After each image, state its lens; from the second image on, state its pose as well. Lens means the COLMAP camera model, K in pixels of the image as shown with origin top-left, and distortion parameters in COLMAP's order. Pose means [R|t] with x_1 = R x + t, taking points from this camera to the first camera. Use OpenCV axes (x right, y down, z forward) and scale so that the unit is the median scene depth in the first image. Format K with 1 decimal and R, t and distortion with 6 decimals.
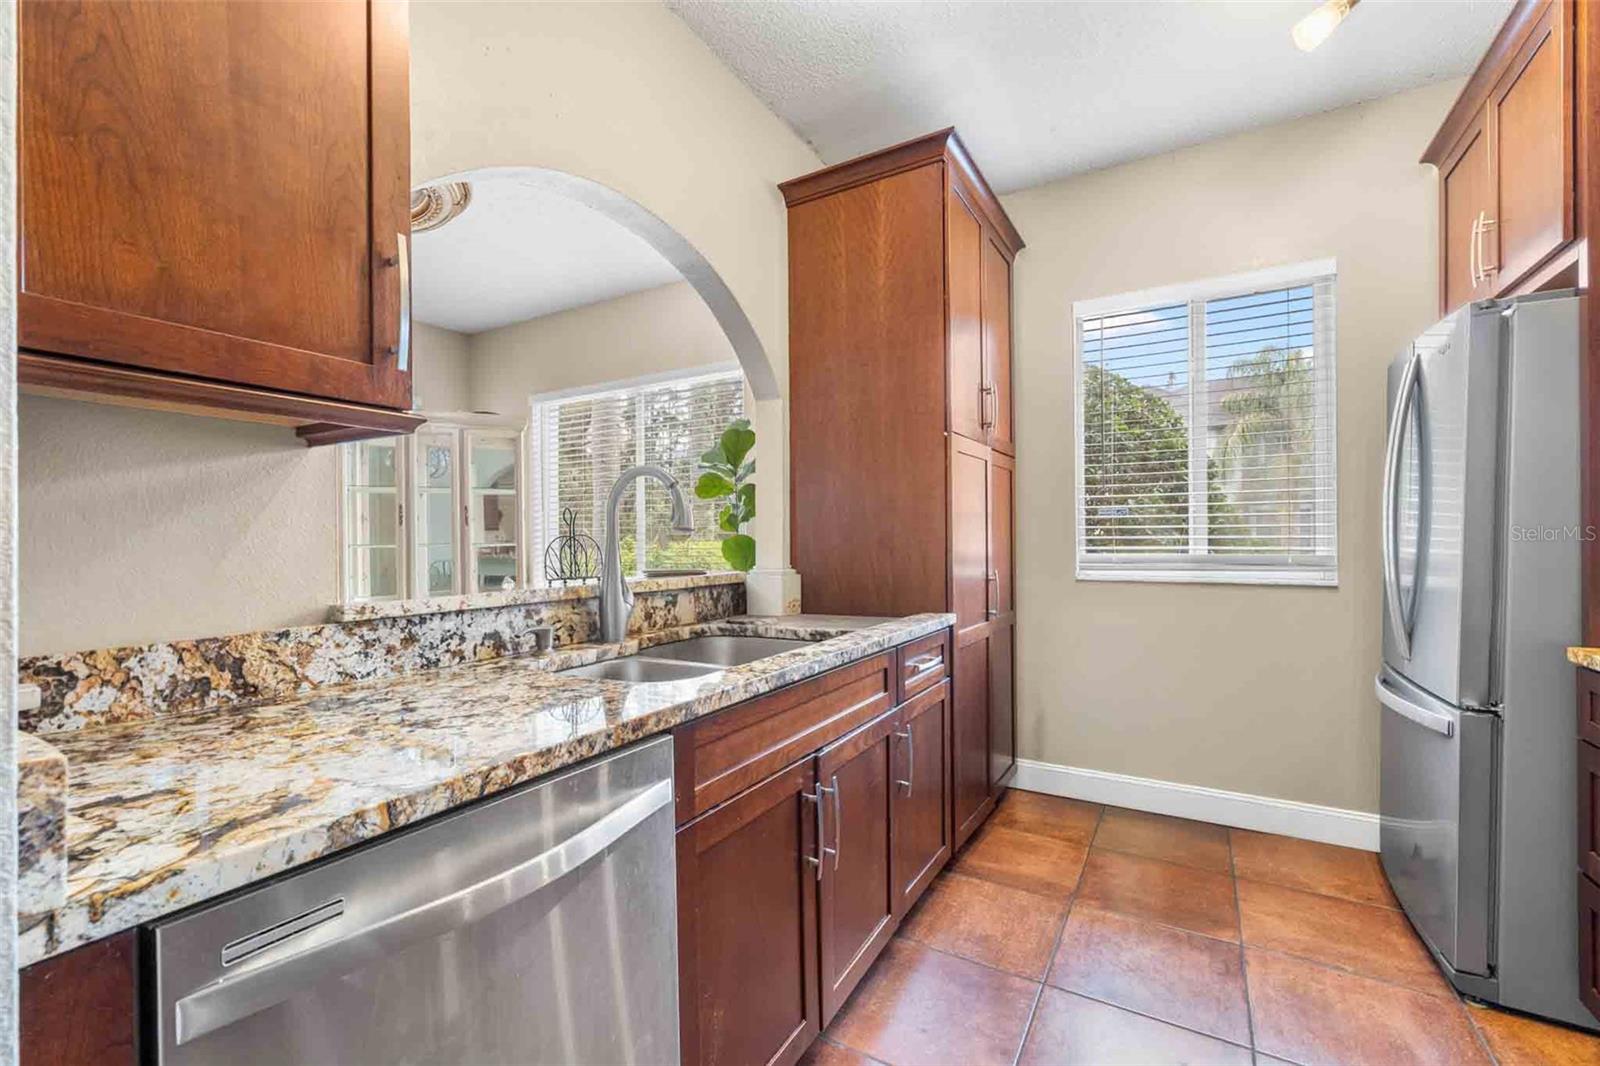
lens RADIAL K [[671.1, 0, 798.4], [0, 671.1, 539.0], [0, 0, 1]] dist [-0.000817, 0.000004]
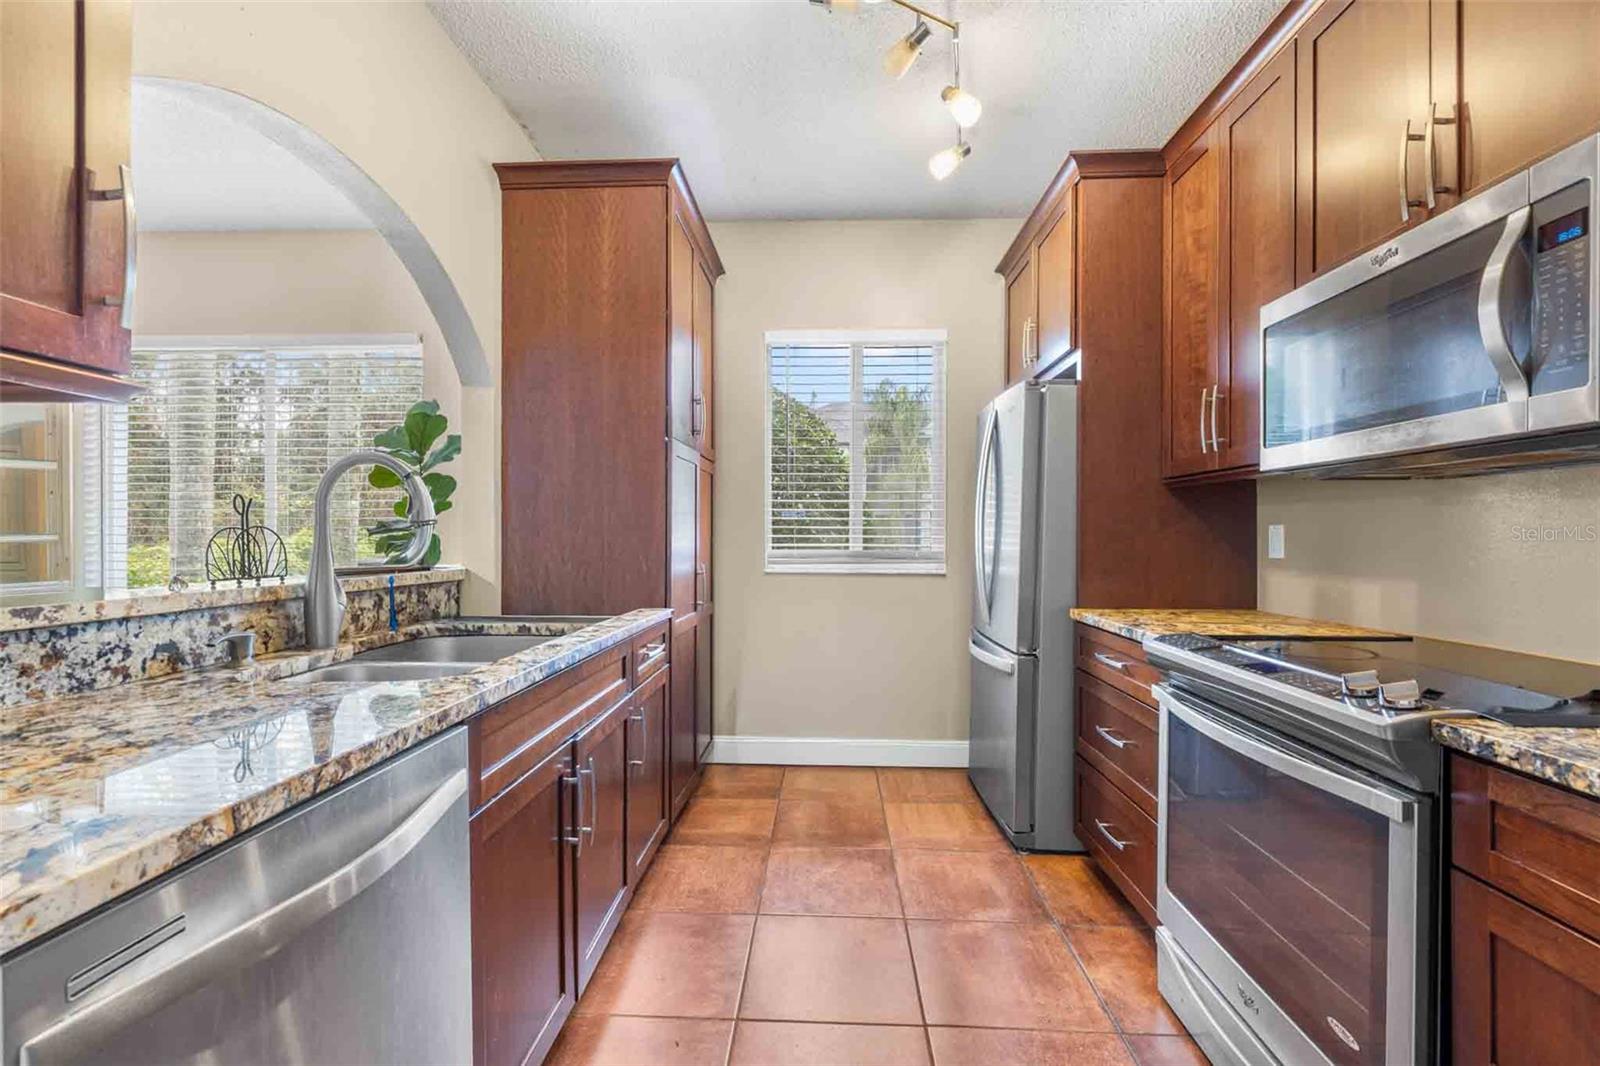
lens RADIAL K [[671.1, 0, 803.9], [0, 671.1, 536.8], [0, 0, 1]] dist [-0.000817, 0.000004]
pose [[0.881488, 0.009706, 0.472107, -0.113361], [-0.009849, 0.999949, -0.002169, 0.001806], [-0.472104, -0.002737, 0.881539, -0.069683]]
